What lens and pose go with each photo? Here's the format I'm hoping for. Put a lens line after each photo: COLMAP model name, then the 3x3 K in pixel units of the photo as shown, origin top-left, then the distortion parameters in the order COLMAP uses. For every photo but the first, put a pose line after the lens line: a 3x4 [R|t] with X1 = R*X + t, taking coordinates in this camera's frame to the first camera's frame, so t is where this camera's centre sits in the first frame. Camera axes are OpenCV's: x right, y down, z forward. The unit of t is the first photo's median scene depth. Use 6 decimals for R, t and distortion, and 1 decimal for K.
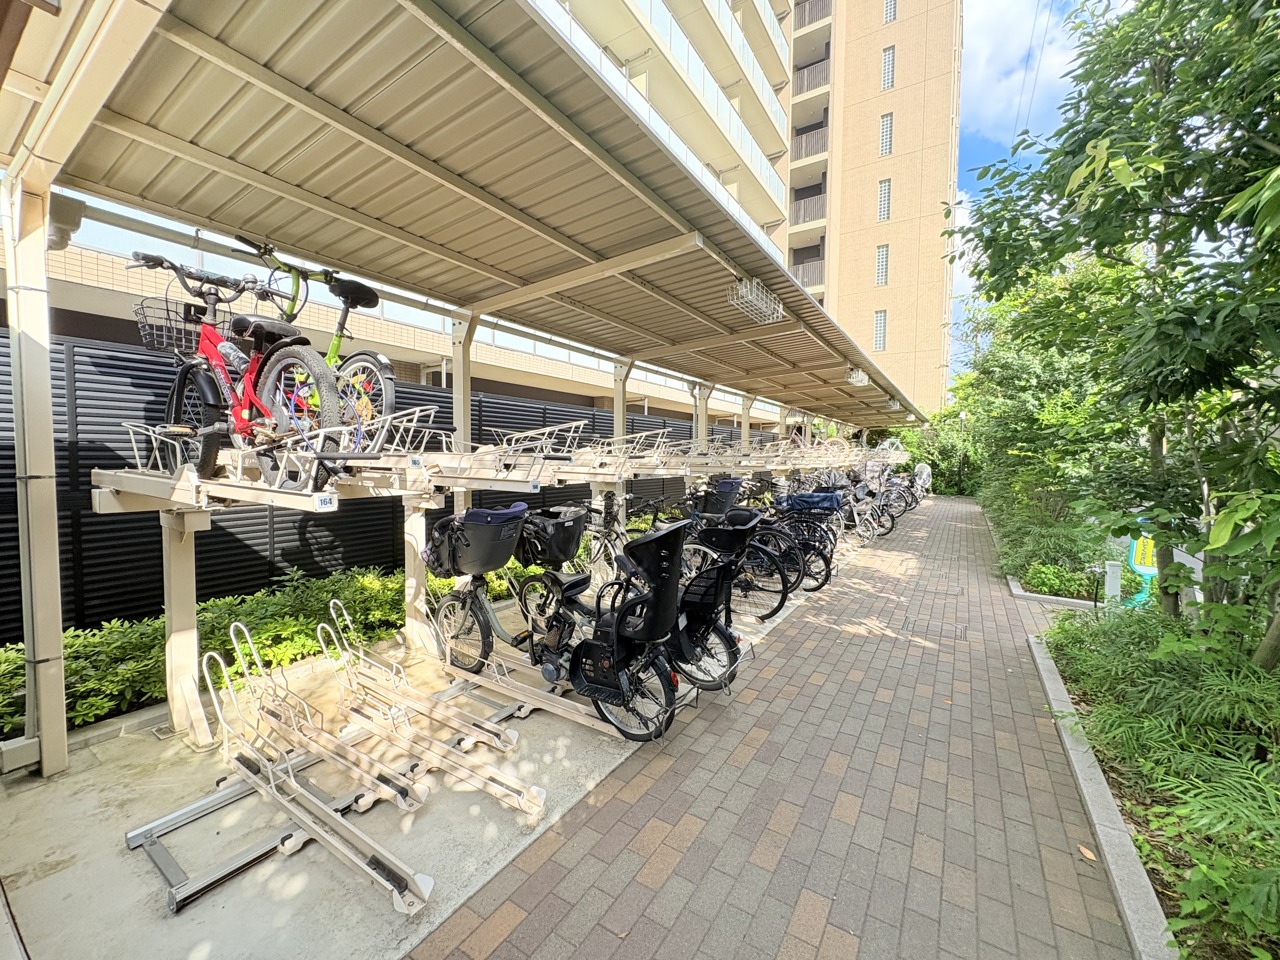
lens RADIAL K [[509.4, 0, 637.5], [0, 509.4, 480.3], [0, 0, 1]] dist [0.001681, -0.000585]
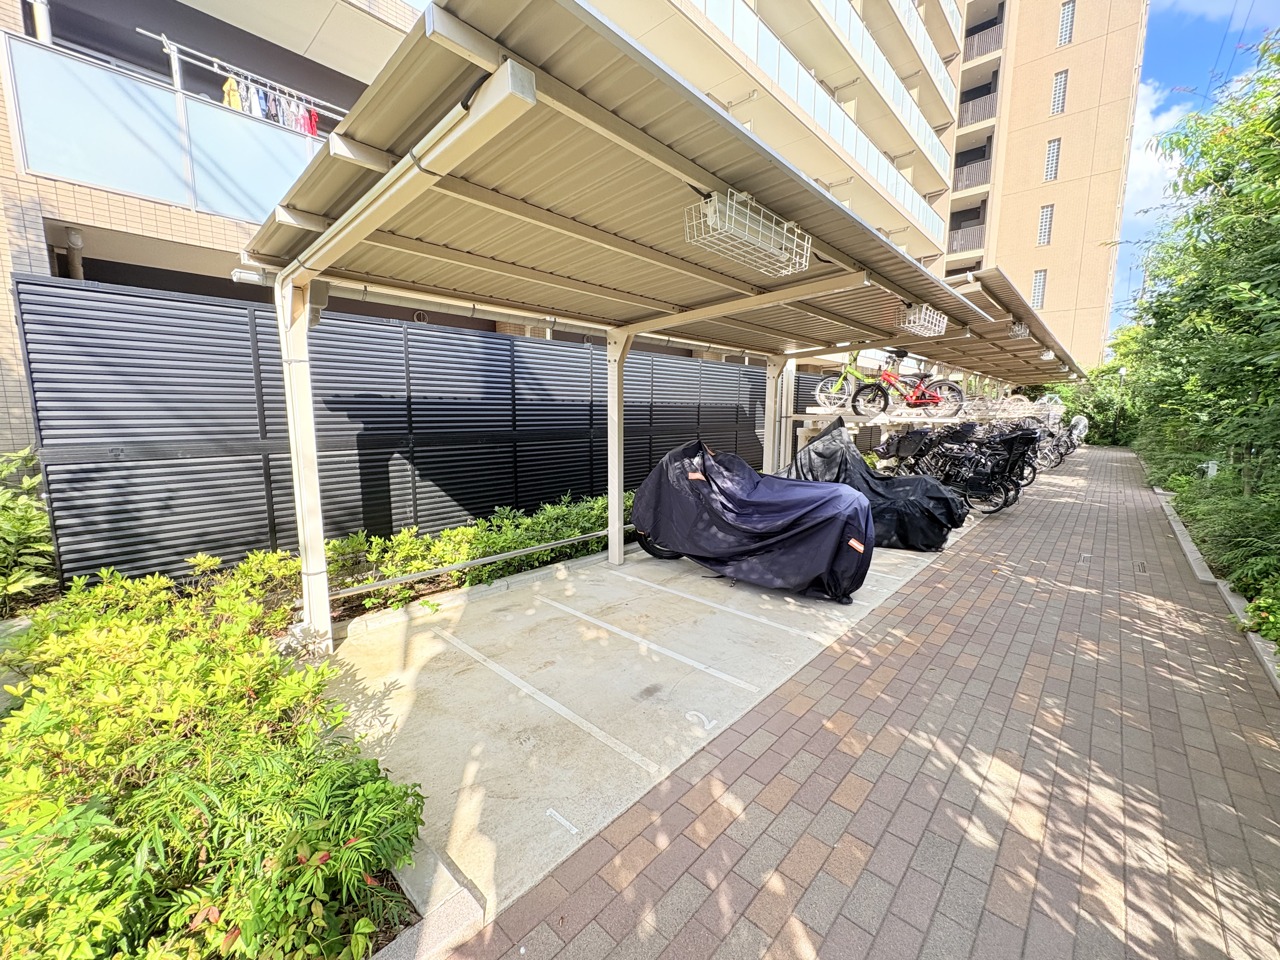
lens RADIAL K [[509.4, 0, 642.5], [0, 509.4, 480.3], [0, 0, 1]] dist [0.001681, -0.000585]
pose [[0.984988, 0.017711, -0.171712, -0.190848], [-0.002901, 0.996280, 0.086122, 0.013849], [0.172598, -0.084331, 0.981376, -0.279082]]
